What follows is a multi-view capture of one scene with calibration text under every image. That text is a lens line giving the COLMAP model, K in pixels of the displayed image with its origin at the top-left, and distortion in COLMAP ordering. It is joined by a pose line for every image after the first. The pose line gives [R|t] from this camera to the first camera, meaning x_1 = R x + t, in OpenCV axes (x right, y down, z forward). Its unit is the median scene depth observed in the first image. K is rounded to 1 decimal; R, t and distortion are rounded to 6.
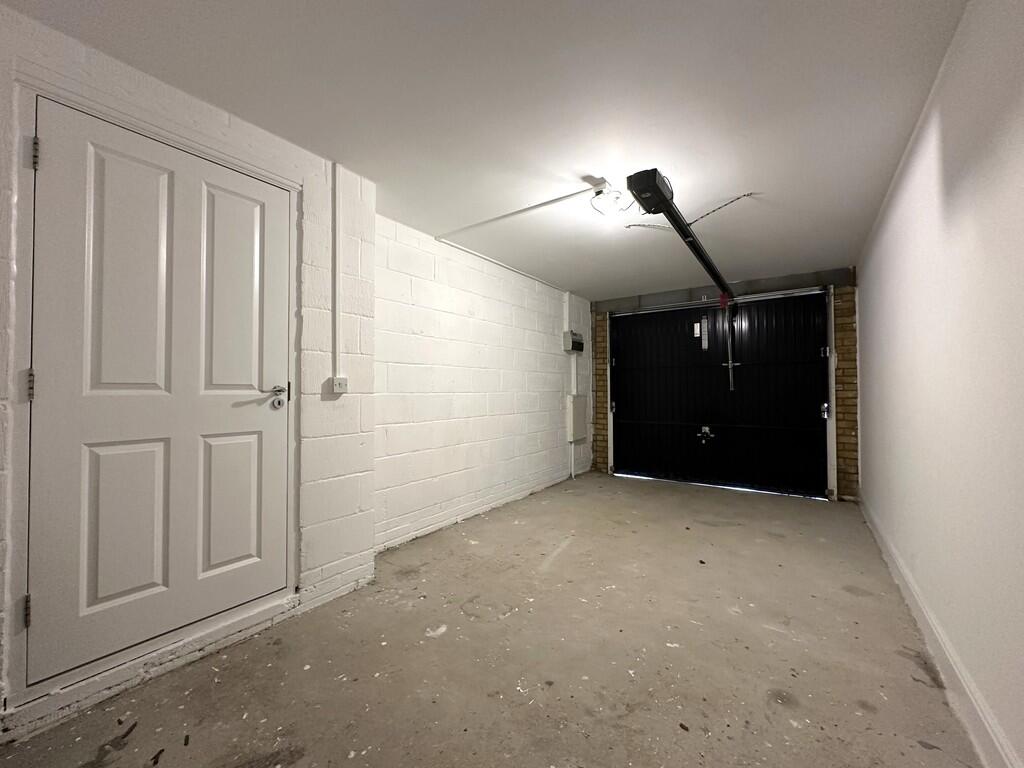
lens RADIAL K [[416.2, 0, 512.0], [0, 416.2, 384.0], [0, 0, 1]] dist [-0.007795, -0.000046]
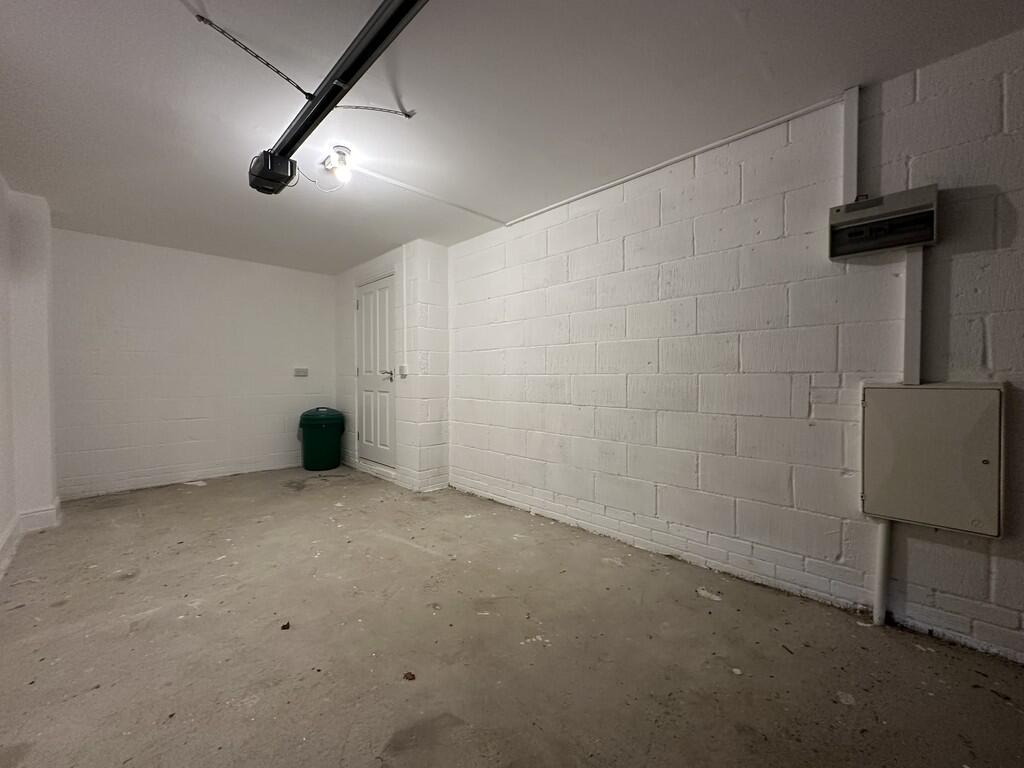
lens RADIAL K [[416.2, 0, 512.0], [0, 416.2, 384.0], [0, 0, 1]] dist [-0.007795, -0.000046]
pose [[-0.187619, 0.017961, -0.982078, 0.968498], [0.016104, 0.999755, 0.015208, 0.034217], [0.982110, -0.012962, -0.187862, 1.389904]]
